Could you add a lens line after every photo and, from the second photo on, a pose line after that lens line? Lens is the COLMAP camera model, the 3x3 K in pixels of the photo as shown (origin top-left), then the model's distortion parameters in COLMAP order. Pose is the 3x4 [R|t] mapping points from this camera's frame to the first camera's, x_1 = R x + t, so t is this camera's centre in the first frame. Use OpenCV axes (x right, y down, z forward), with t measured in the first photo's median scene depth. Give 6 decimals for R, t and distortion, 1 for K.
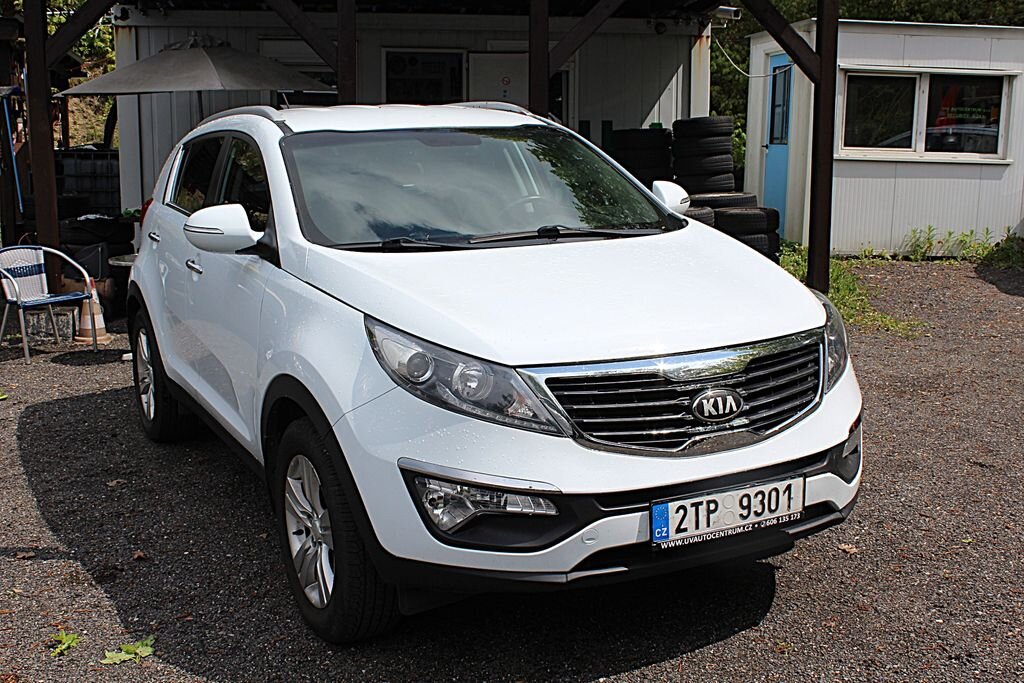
lens RADIAL K [[1158.2, 0, 508.0], [0, 1158.2, 342.2], [0, 0, 1]] dist [-0.111367, 0.146702]
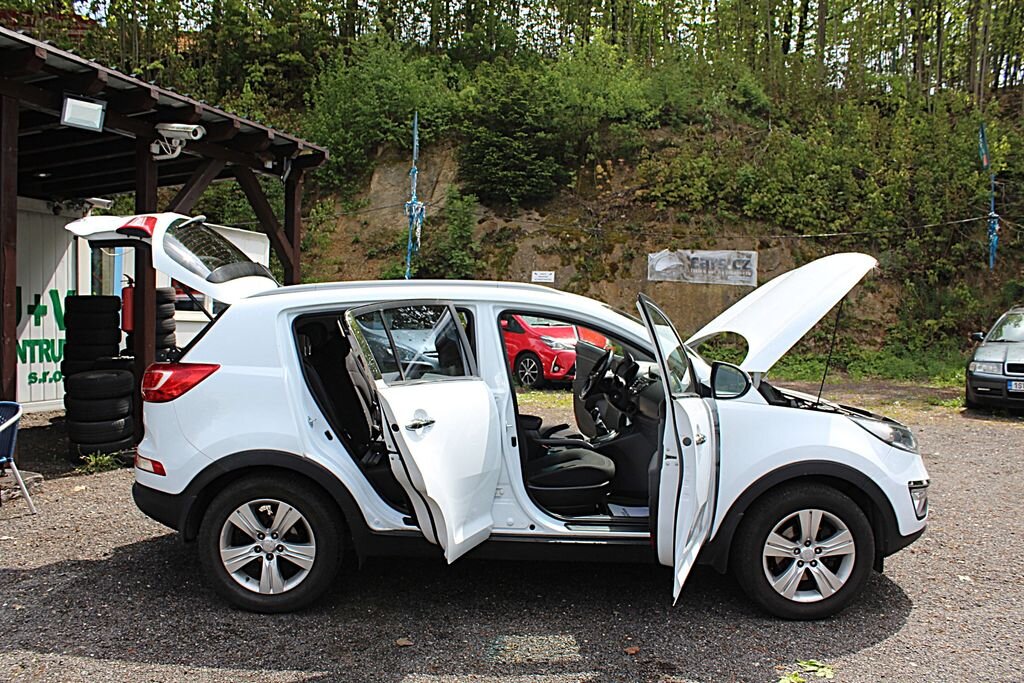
lens RADIAL K [[844.0, 0, 509.4], [0, 844.0, 343.0], [0, 0, 1]] dist [-0.174390, 0.158826]
pose [[0.453149, -0.021131, 0.891184, -1.512295], [0.133838, 0.990000, -0.044580, -0.148900], [-0.881331, 0.139475, 0.451446, 0.887777]]
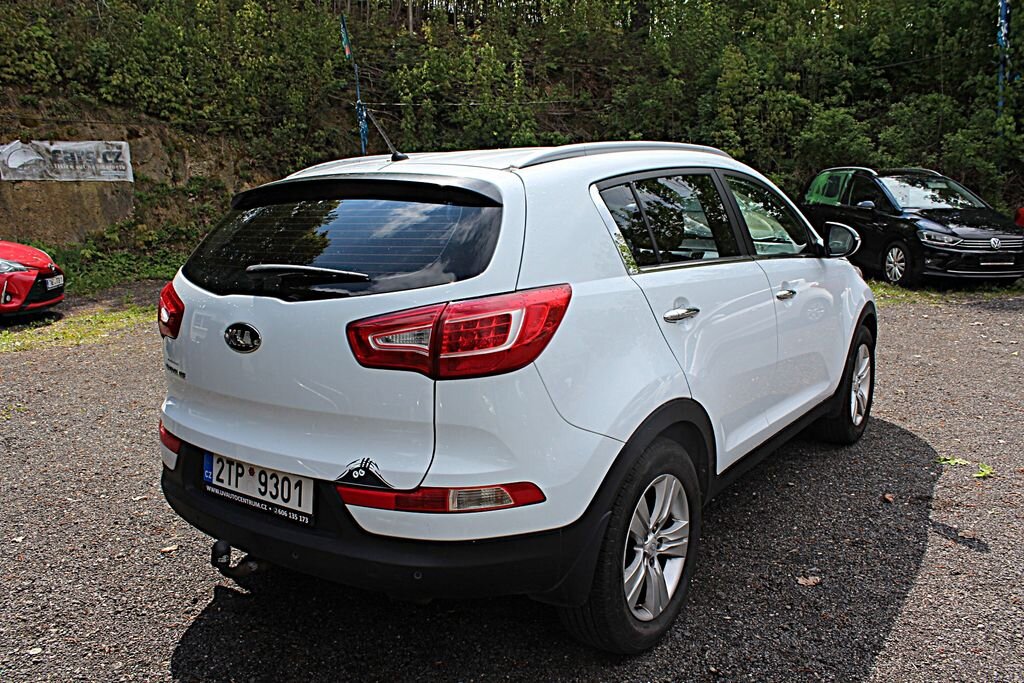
lens RADIAL K [[850.8, 0, 513.4], [0, 850.8, 346.1], [0, 0, 1]] dist [-0.167073, 0.147129]
pose [[-0.440924, -0.133414, 0.887573, -1.224282], [0.197471, 0.950240, 0.240932, -0.370122], [-0.875552, 0.281503, -0.392639, 2.197497]]
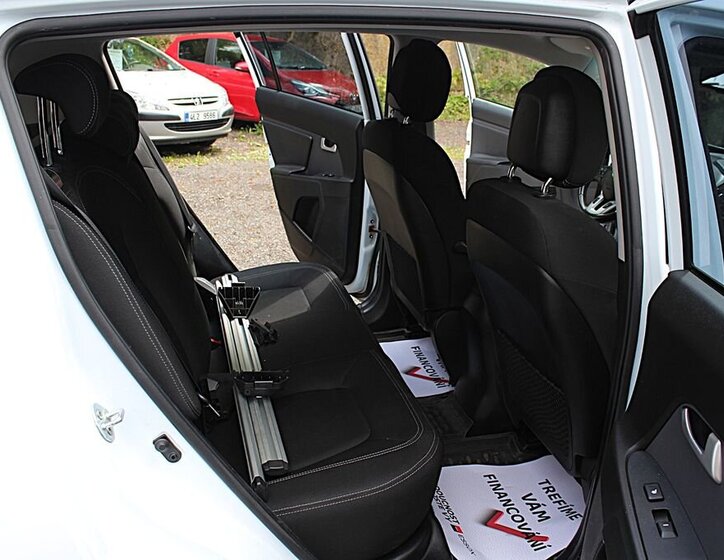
lens RADIAL K [[695.0, 0, 363.6], [0, 695.0, 282.7], [0, 0, 1]] dist [-0.168630, 0.147474]
pose [[0.241738, -0.283555, 0.927987, -0.738353], [0.117681, 0.957859, 0.262027, -0.247755], [-0.963179, 0.045864, 0.264920, 1.561989]]
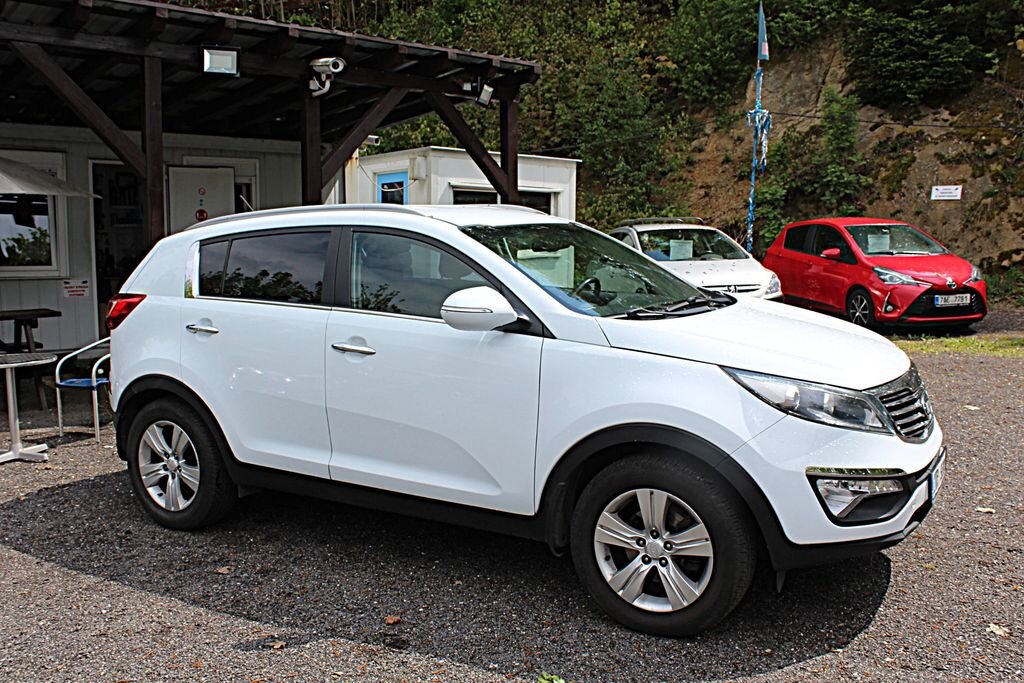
lens RADIAL K [[954.4, 0, 510.9], [0, 954.4, 337.7], [0, 0, 1]] dist [-0.149557, 0.155452]
pose [[0.849395, -0.057339, 0.524634, -0.883564], [0.097430, 0.994030, -0.049100, -0.026000], [-0.518687, 0.092821, 0.849911, 0.234083]]
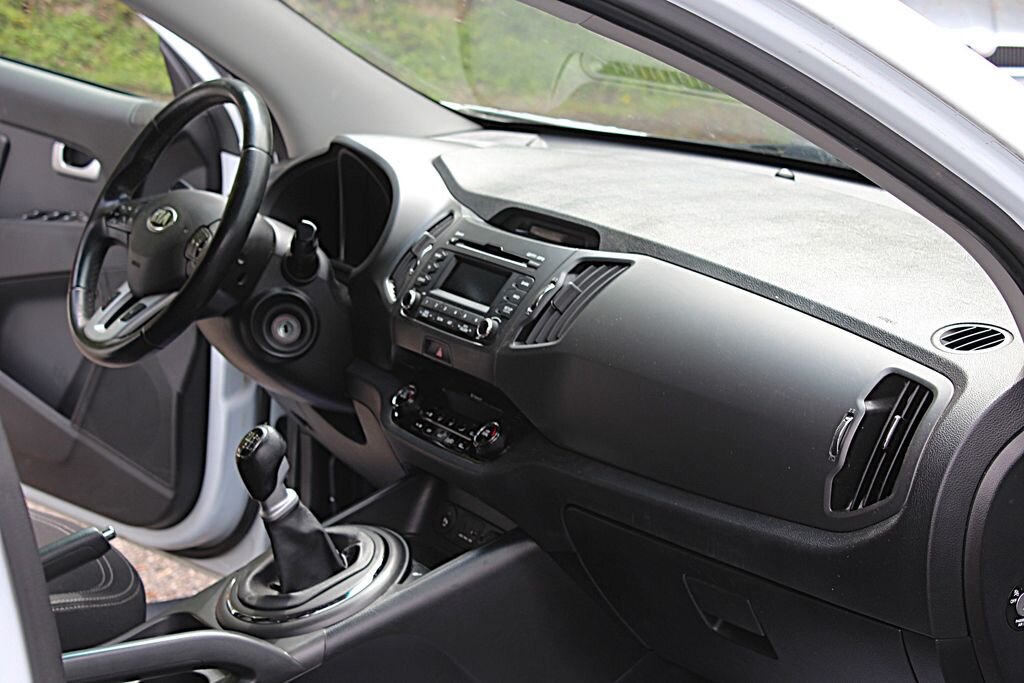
lens RADIAL K [[2001.0, 0, 512.0], [0, 2001.0, 341.5], [0, 0, 1]] dist [-0.248740, 0.010313]
pose [[-0.064692, -0.191158, 0.979425, -0.710162], [0.158422, 0.967066, 0.199210, -0.220267], [-0.985250, 0.168050, -0.032278, 1.391641]]
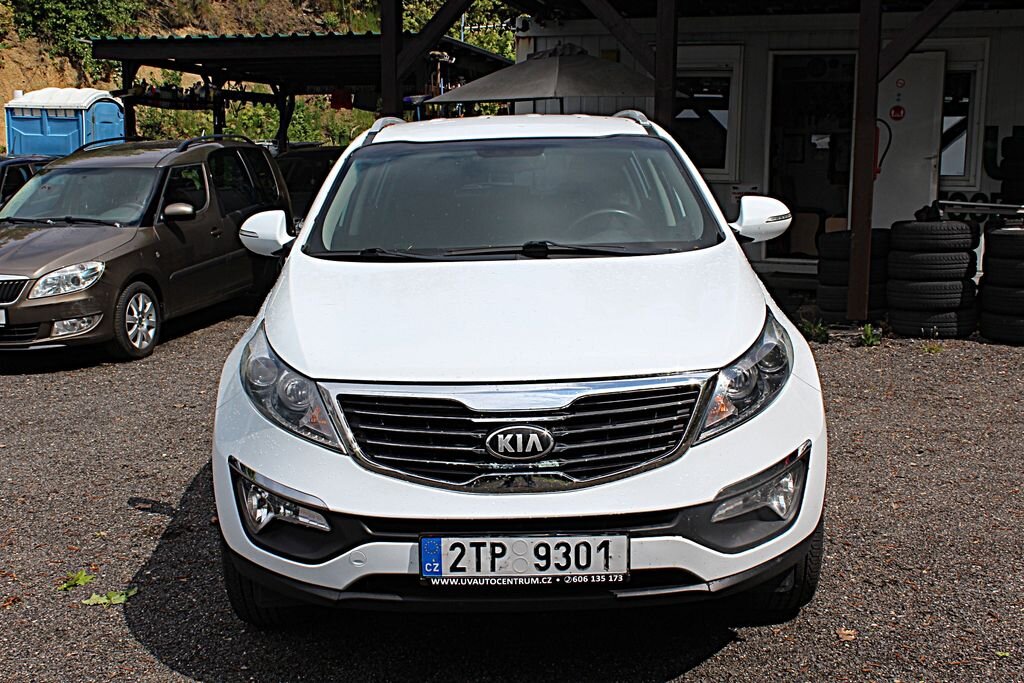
lens RADIAL K [[1158.2, 0, 508.0], [0, 1158.2, 342.2], [0, 0, 1]] dist [-0.111367, 0.146702]
pose [[0.885957, 0.076742, -0.457374, 0.571635], [-0.077598, 0.996841, 0.016947, -0.038856], [0.457229, 0.020478, 0.889113, 0.167010]]
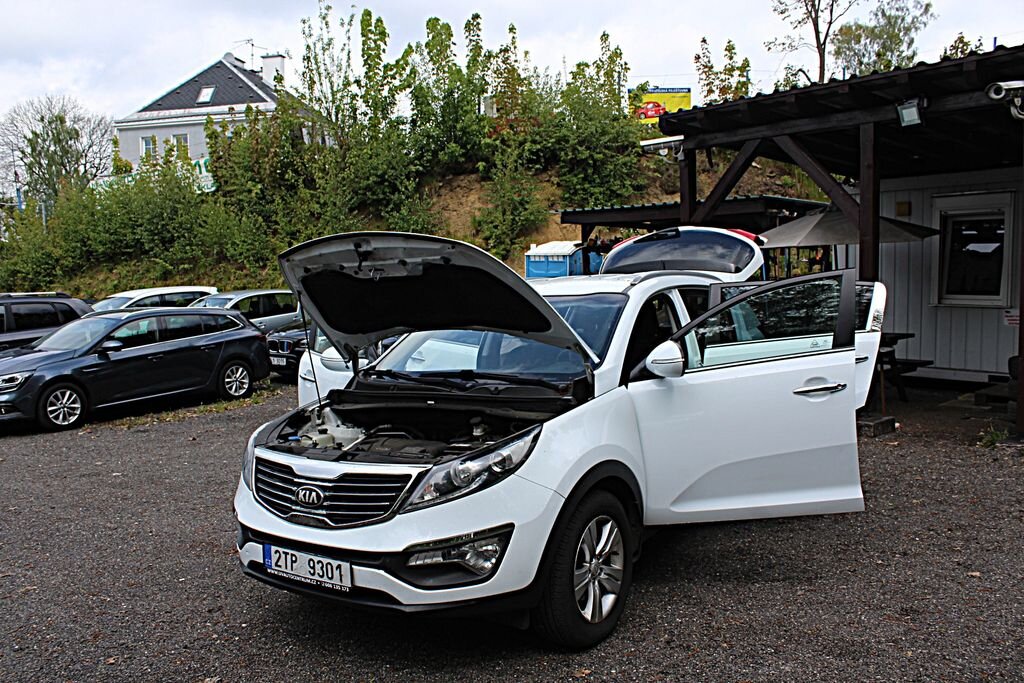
lens RADIAL K [[844.0, 0, 509.4], [0, 844.0, 343.0], [0, 0, 1]] dist [-0.174390, 0.158826]
pose [[0.490072, 0.057639, -0.869774, 1.222413], [-0.120832, 0.992670, -0.002300, -0.171704], [0.863267, 0.106224, 0.493444, 0.641586]]
